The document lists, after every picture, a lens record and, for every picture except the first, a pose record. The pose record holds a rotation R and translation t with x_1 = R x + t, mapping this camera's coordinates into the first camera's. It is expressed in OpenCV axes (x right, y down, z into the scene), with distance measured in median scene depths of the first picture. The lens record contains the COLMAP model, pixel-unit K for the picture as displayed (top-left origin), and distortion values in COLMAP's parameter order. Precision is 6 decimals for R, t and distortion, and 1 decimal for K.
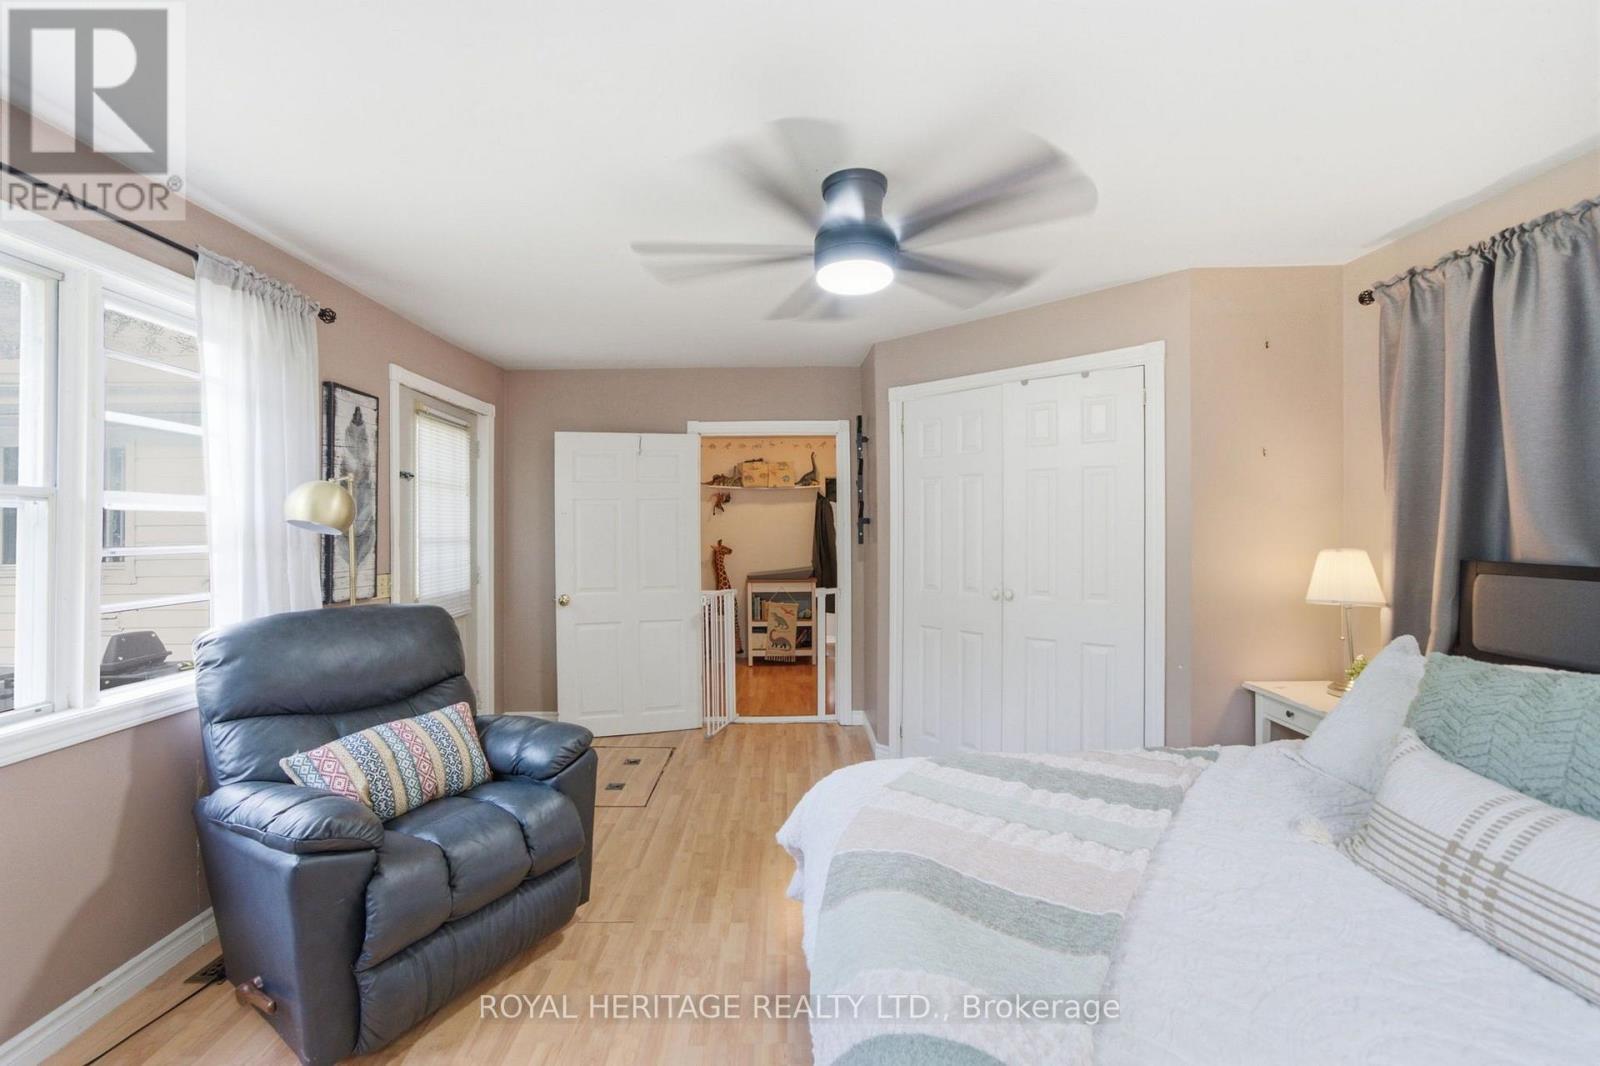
lens RADIAL K [[658.6, 0, 790.2], [0, 658.6, 522.7], [0, 0, 1]] dist [-0.012463, 0.007092]
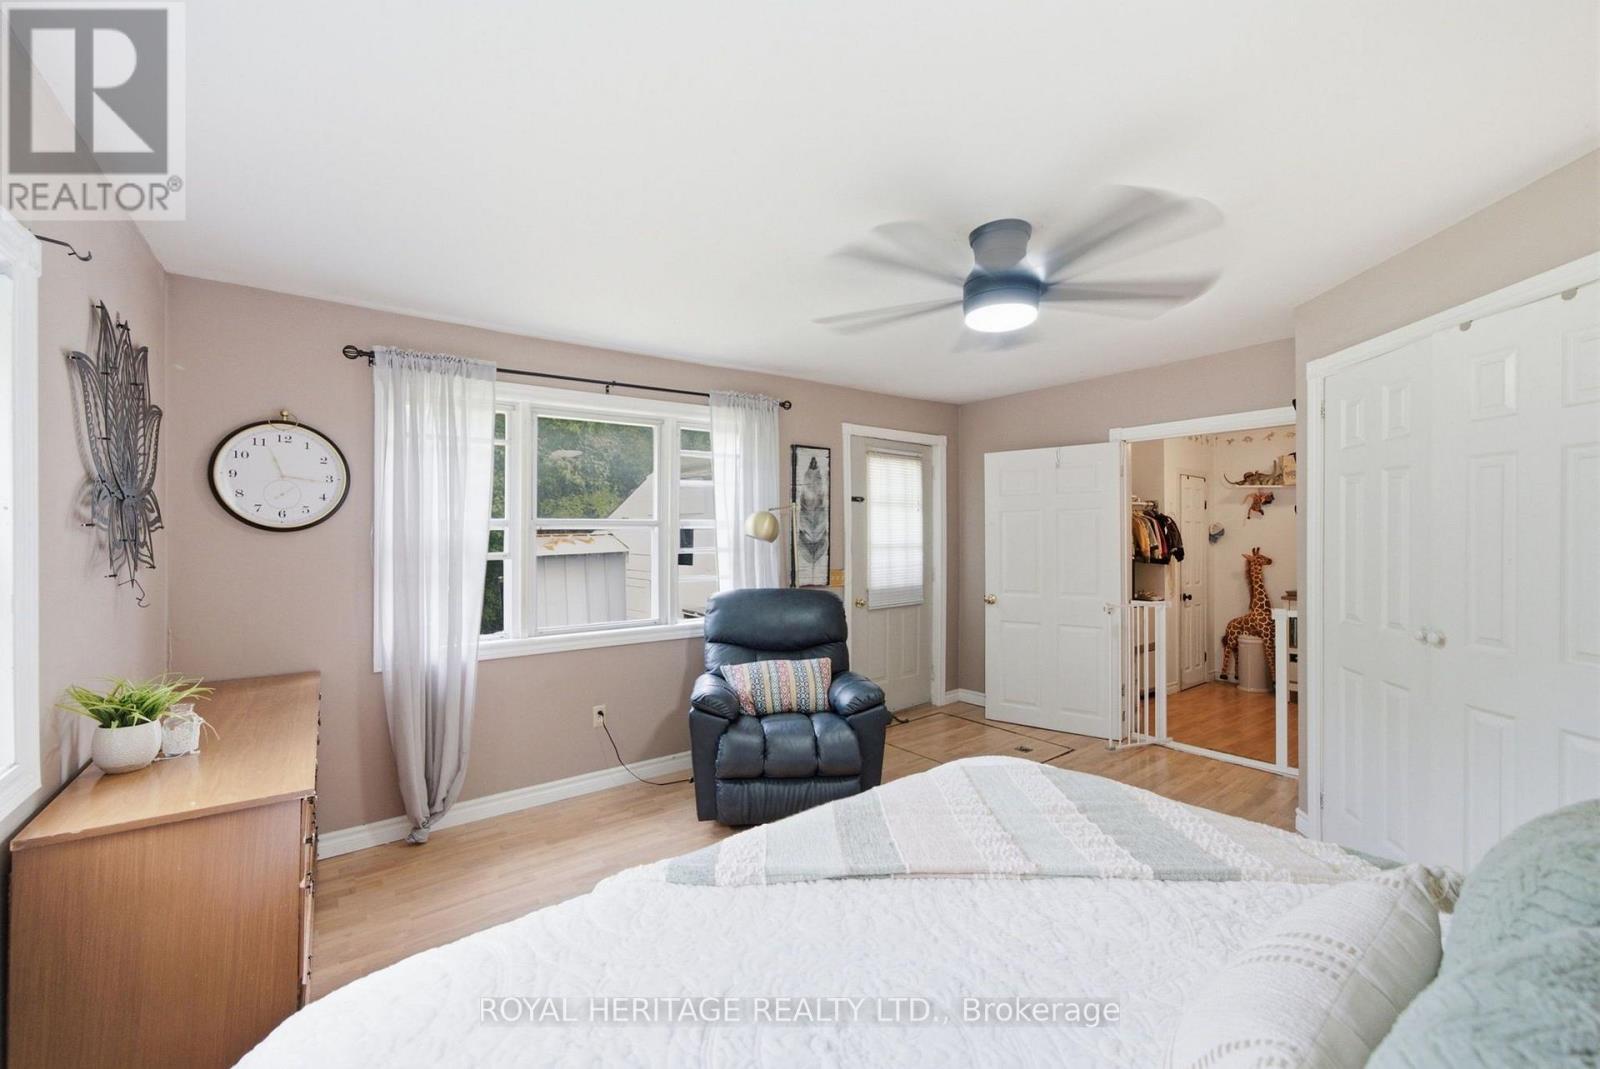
lens RADIAL K [[658.6, 0, 798.1], [0, 658.6, 539.8], [0, 0, 1]] dist [-0.012463, 0.007092]
pose [[0.606919, 0.010496, -0.794694, 0.544787], [0.007767, 0.999787, 0.019137, -0.016298], [0.794726, -0.017787, 0.606708, 0.045681]]
